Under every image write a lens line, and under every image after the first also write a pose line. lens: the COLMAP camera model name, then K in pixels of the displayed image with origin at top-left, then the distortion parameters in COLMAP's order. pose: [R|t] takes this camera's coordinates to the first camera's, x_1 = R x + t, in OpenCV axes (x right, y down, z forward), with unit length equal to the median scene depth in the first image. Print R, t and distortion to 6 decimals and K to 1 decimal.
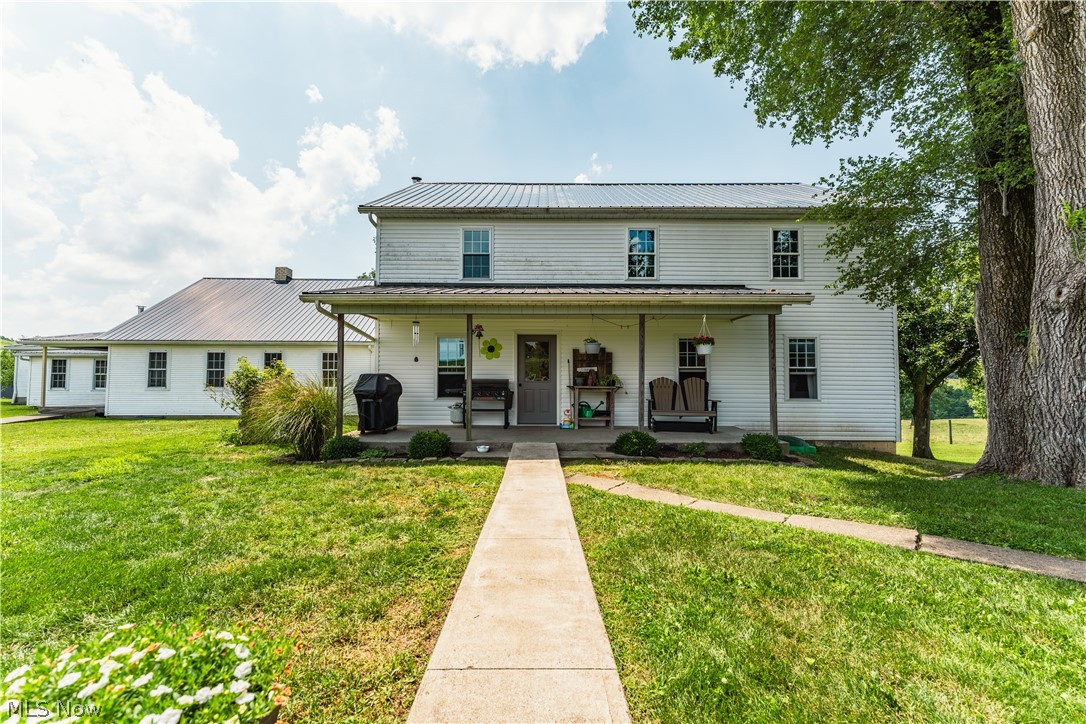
lens RADIAL K [[437.9, 0, 543.0], [0, 437.9, 362.0], [0, 0, 1]] dist [0.002129, 0.000207]
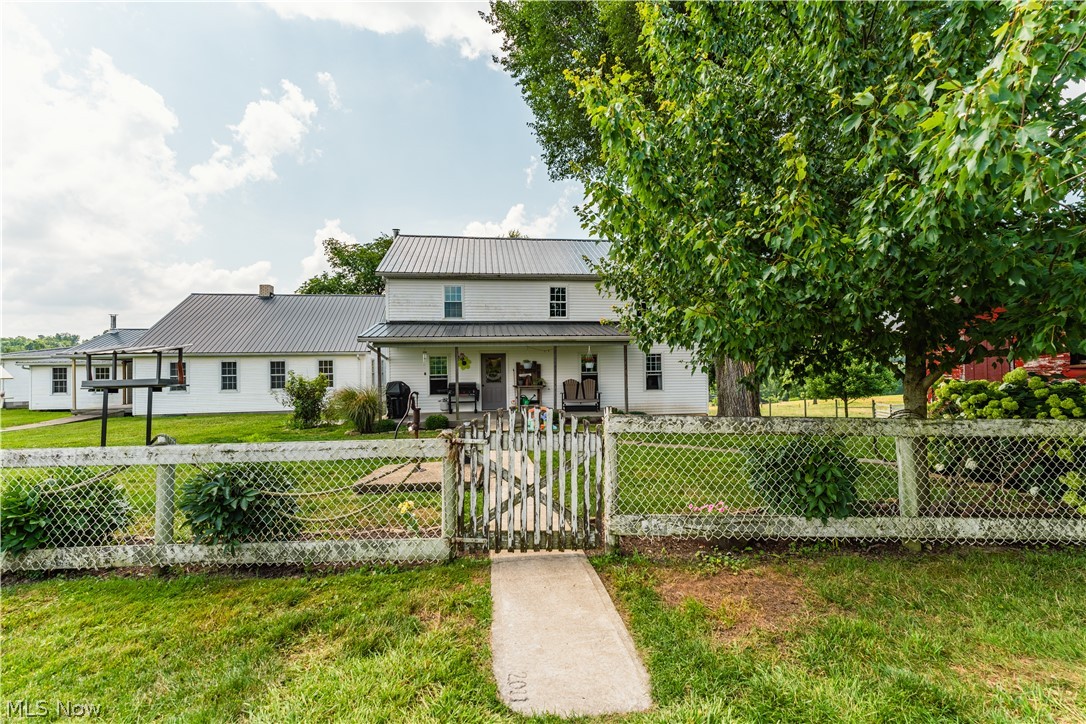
lens RADIAL K [[452.4, 0, 543.0], [0, 452.4, 362.0], [0, 0, 1]] dist [0.003319, -0.000017]
pose [[0.991150, -0.016540, 0.131713, -0.052496], [0.012879, 0.999508, 0.028597, -0.077579], [-0.132121, -0.026648, 0.990875, -0.651420]]
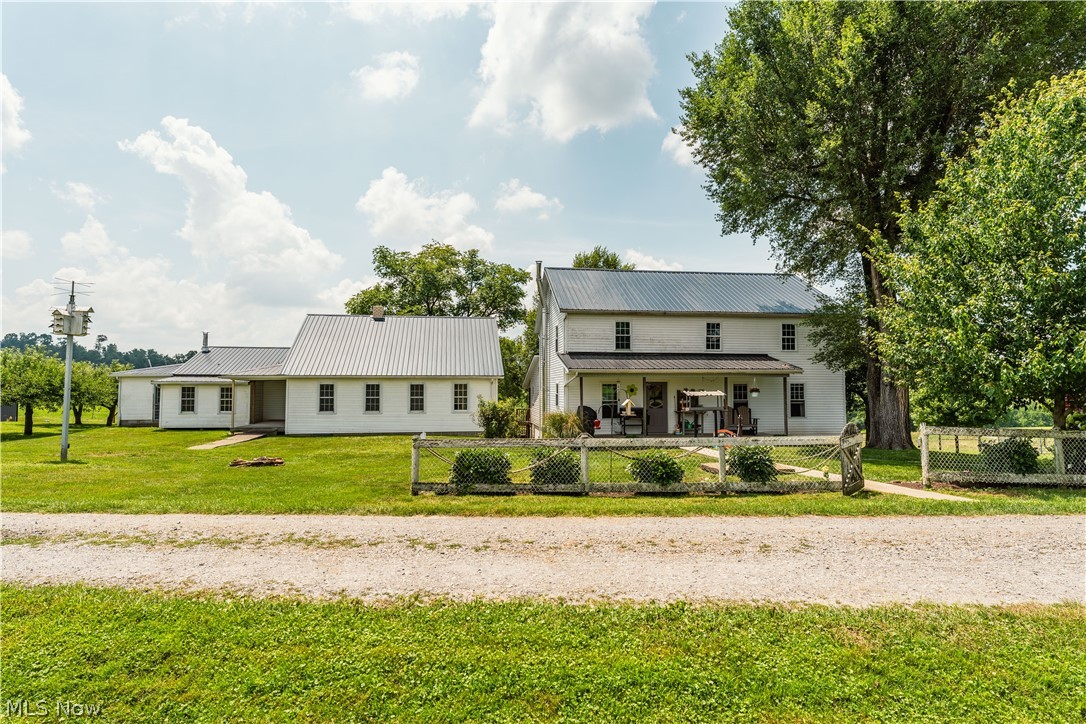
lens RADIAL K [[572.3, 0, 543.0], [0, 572.3, 362.0], [0, 0, 1]] dist [-0.001200, -0.000205]
pose [[0.991091, 0.001540, 0.133179, -0.782829], [-0.001074, 0.999993, -0.003572, -0.135776], [-0.133183, 0.003397, 0.991086, -1.232775]]
